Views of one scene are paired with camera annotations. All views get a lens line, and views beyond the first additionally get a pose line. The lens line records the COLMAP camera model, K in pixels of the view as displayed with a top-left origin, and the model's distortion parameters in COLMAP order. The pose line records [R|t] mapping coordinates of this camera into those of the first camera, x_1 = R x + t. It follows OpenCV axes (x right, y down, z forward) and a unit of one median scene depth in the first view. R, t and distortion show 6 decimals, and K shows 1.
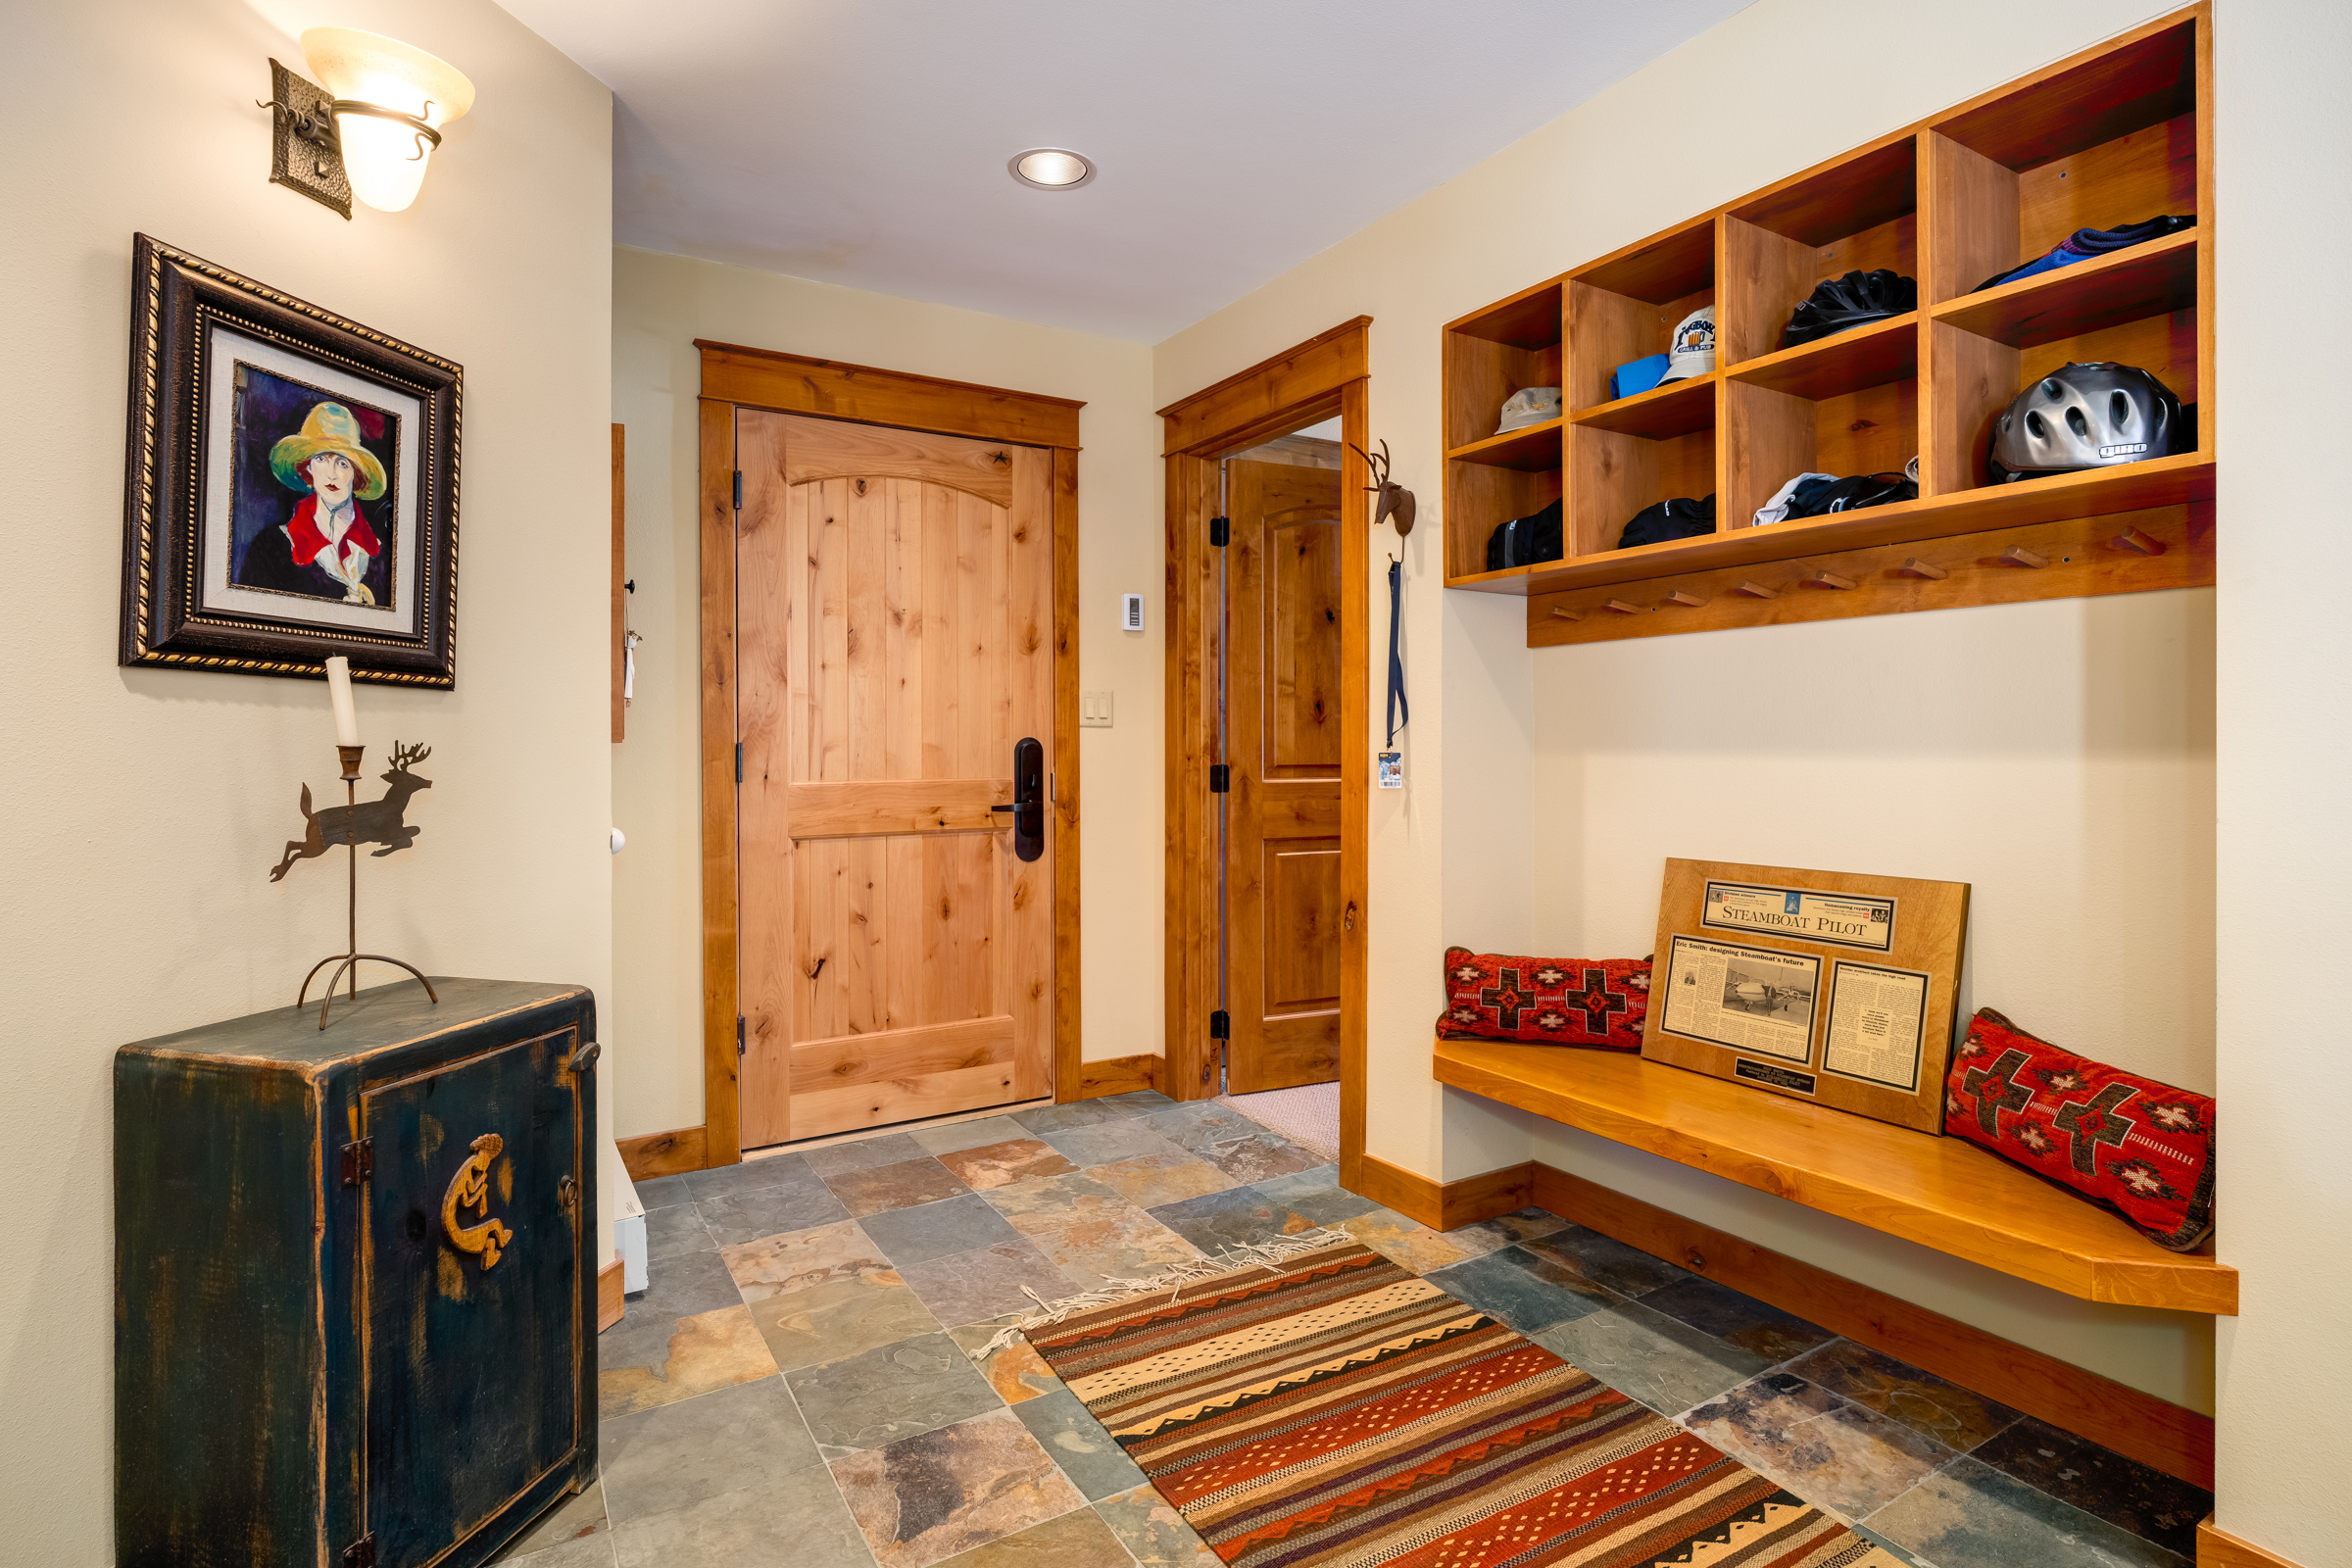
lens RADIAL K [[1211.8, 0, 1209.8], [0, 1211.8, 742.2], [0, 0, 1]] dist [0.001104, 0.001046]
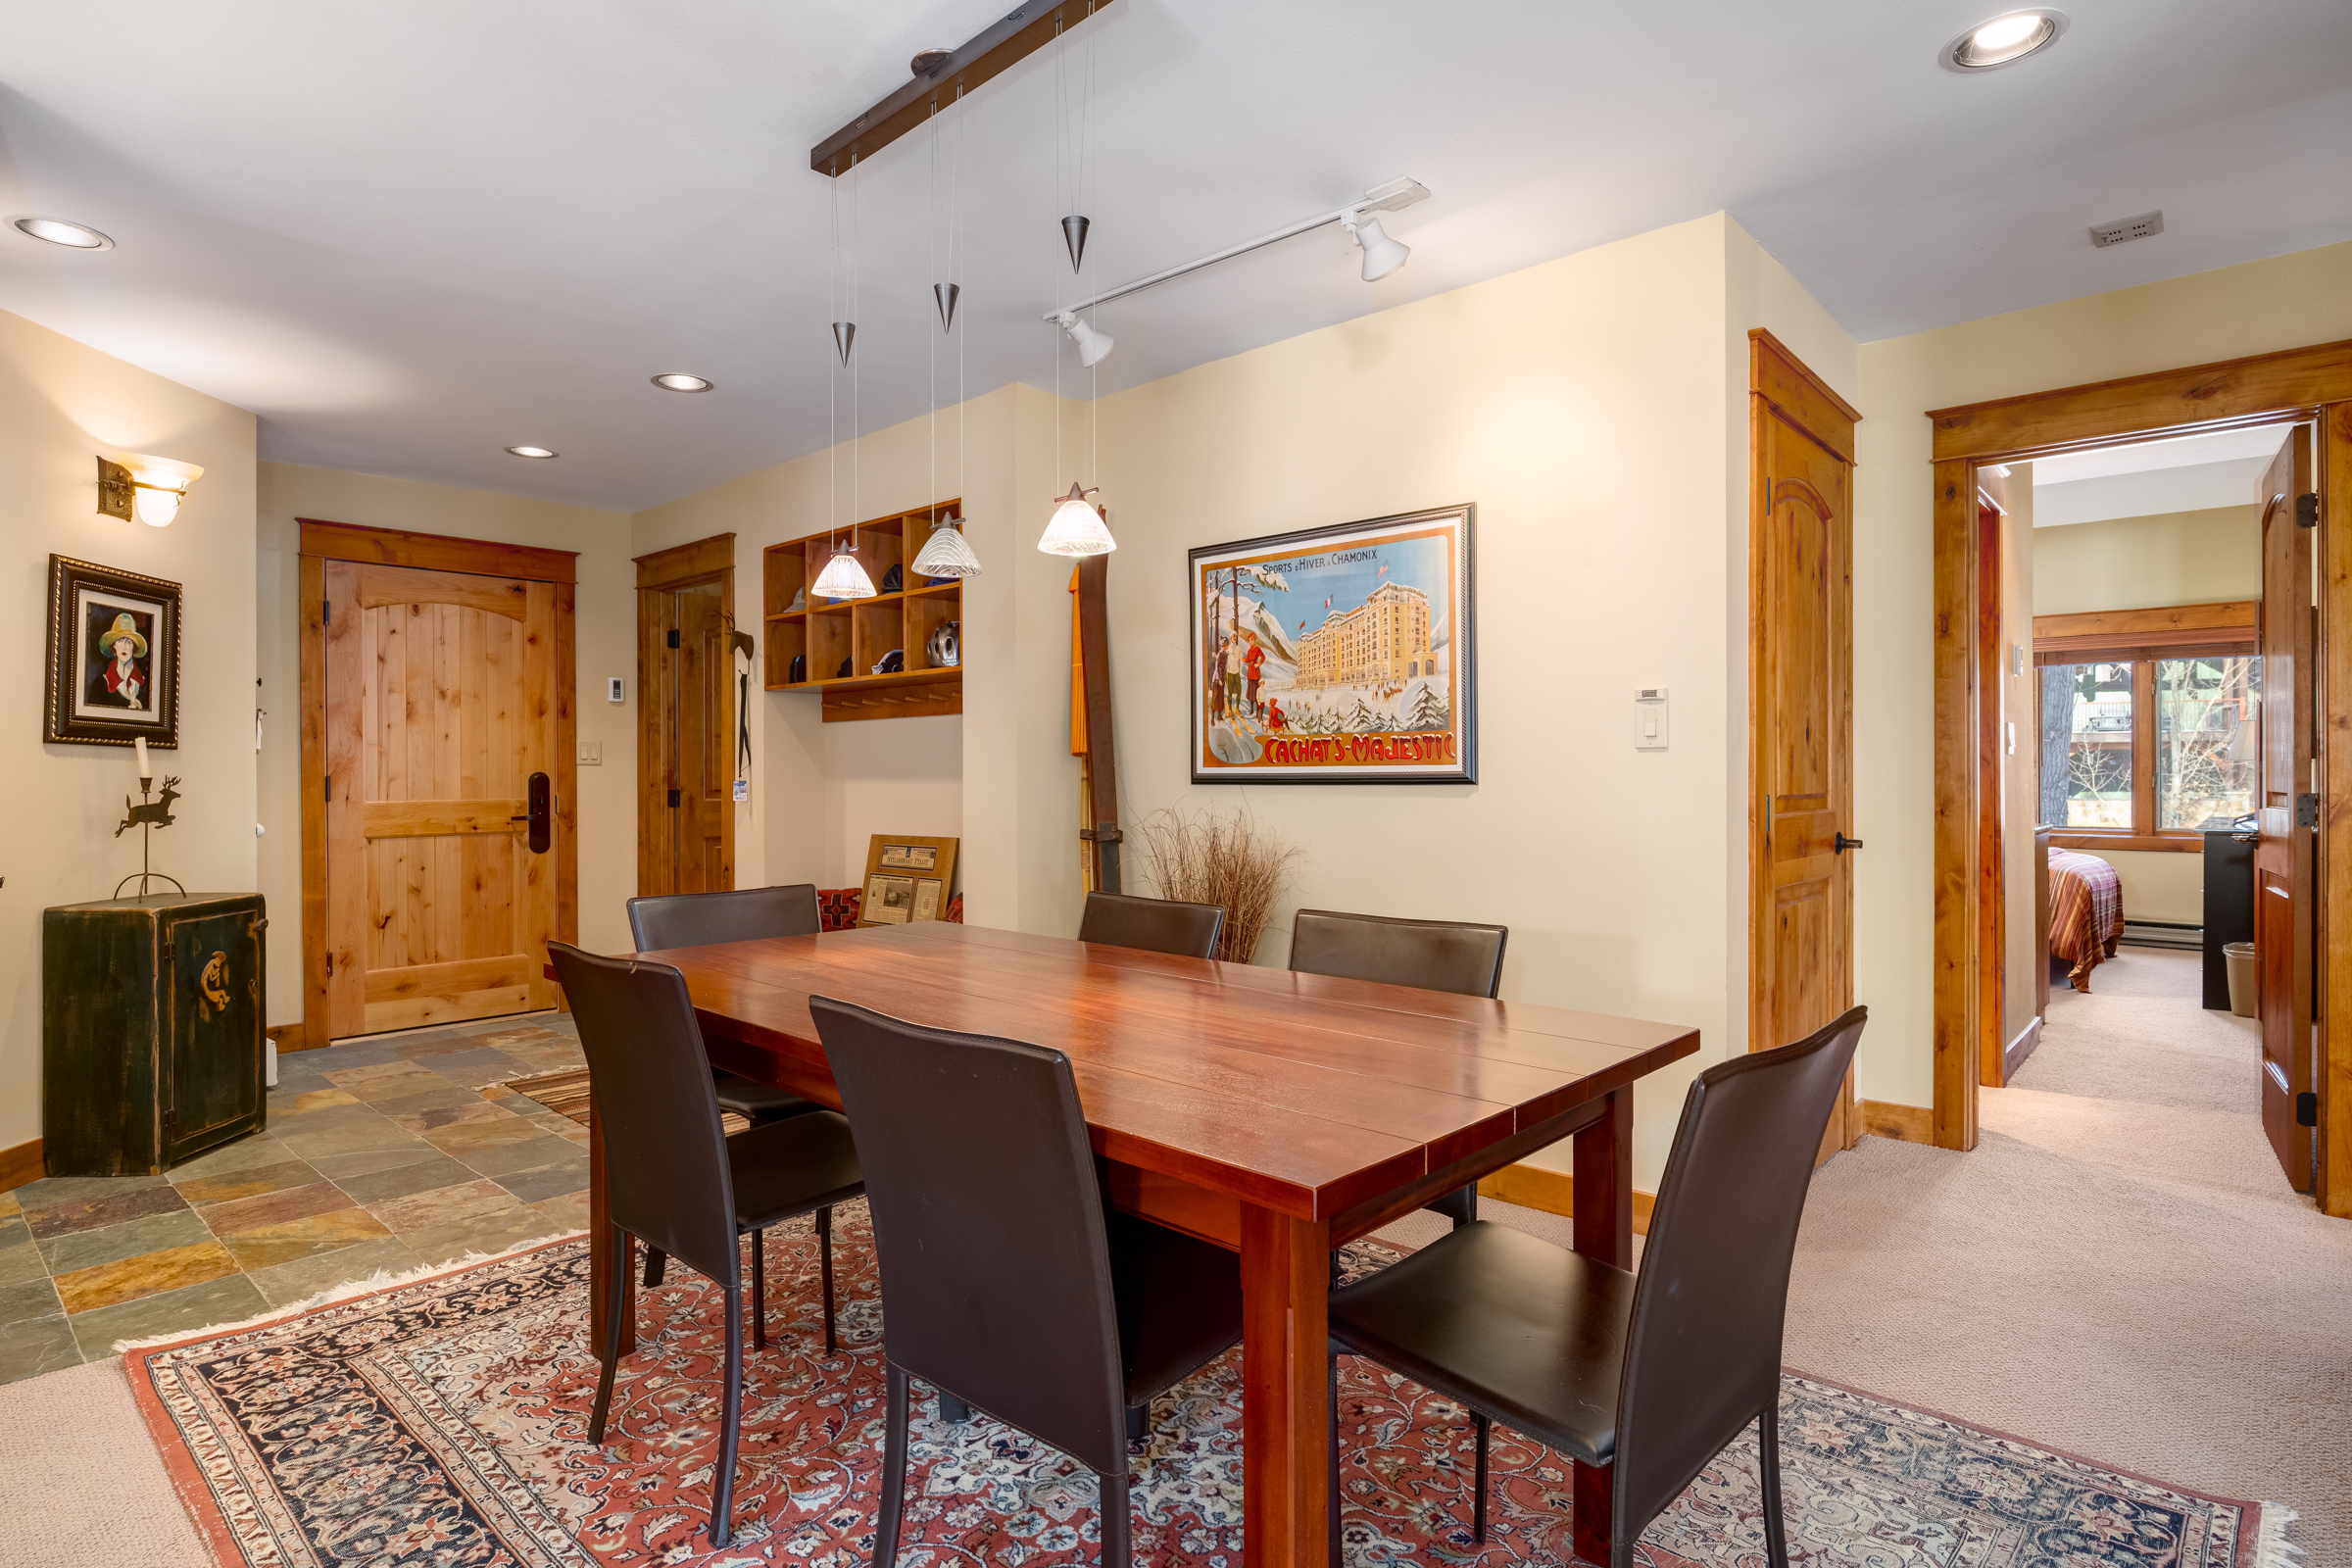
lens RADIAL K [[1273.4, 0, 1160.5], [0, 1273.4, 774.0], [0, 0, 1]] dist [0.004395, -0.000540]
pose [[0.973000, -0.001151, 0.230803, 0.330844], [0.001151, 0.999999, 0.000132, -0.001008], [-0.230803, 0.000137, 0.973000, -1.016983]]
